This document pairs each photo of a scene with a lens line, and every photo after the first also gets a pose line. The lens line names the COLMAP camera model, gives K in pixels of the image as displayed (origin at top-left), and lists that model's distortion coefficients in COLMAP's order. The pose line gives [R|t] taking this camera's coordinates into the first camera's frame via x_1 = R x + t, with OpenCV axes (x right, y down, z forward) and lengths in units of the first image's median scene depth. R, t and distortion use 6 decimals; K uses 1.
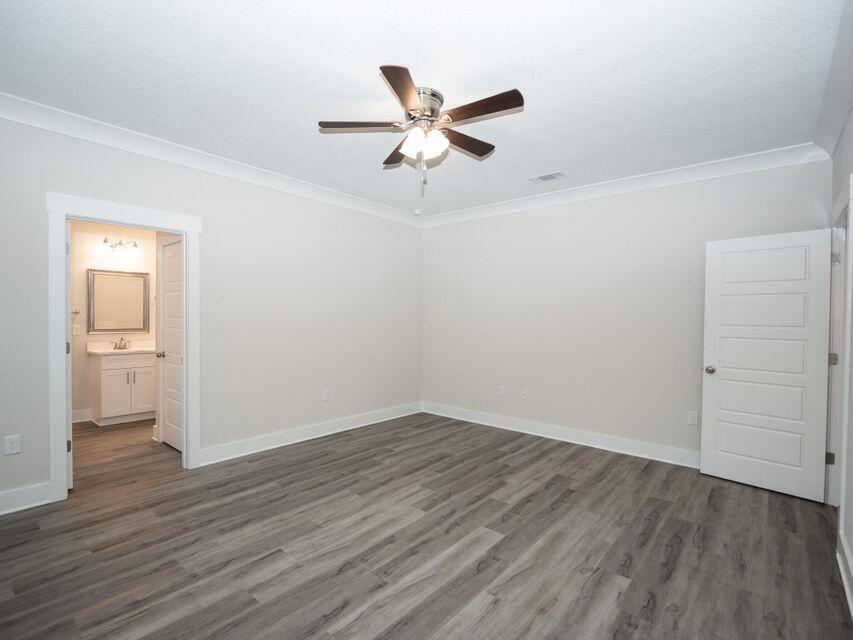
lens RADIAL K [[415.1, 0, 427.4], [0, 415.1, 323.0], [0, 0, 1]] dist [0.003052, -0.010837]
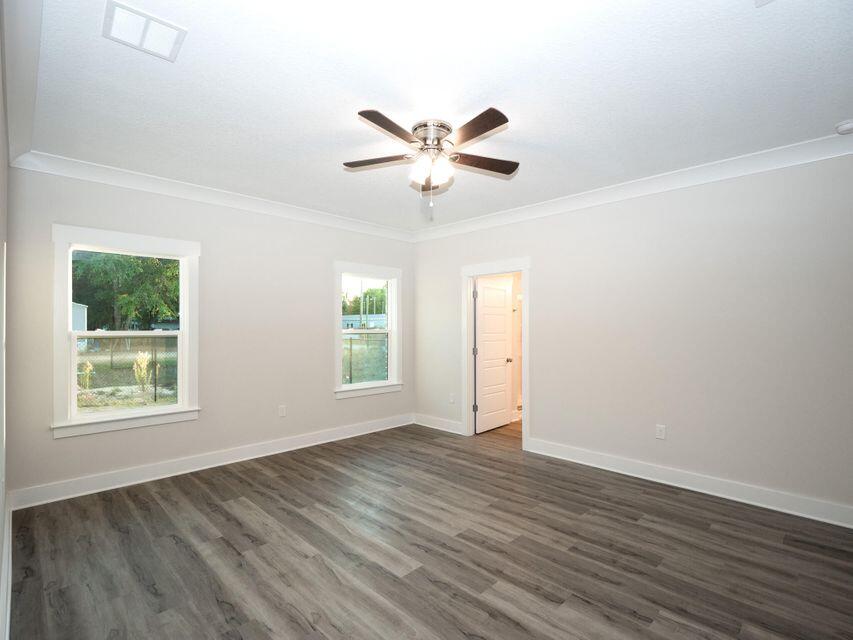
lens RADIAL K [[415.1, 0, 427.4], [0, 415.1, 323.0], [0, 0, 1]] dist [0.003052, -0.010837]
pose [[-0.085568, -0.027000, -0.995966, 0.904229], [-0.014421, 0.999562, -0.025859, -0.015659], [0.996228, 0.012150, -0.085919, 0.930410]]
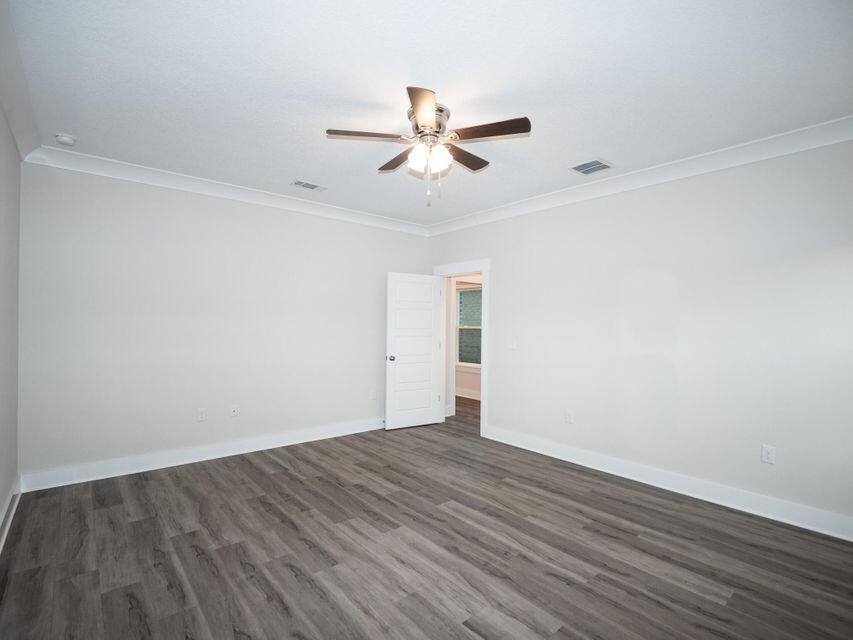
lens RADIAL K [[415.1, 0, 427.4], [0, 415.1, 323.0], [0, 0, 1]] dist [0.003052, -0.010837]
pose [[0.166676, -0.008769, 0.985973, -0.878808], [0.001636, 0.999962, 0.008617, -0.031769], [-0.986010, 0.000177, 0.166684, 0.712214]]
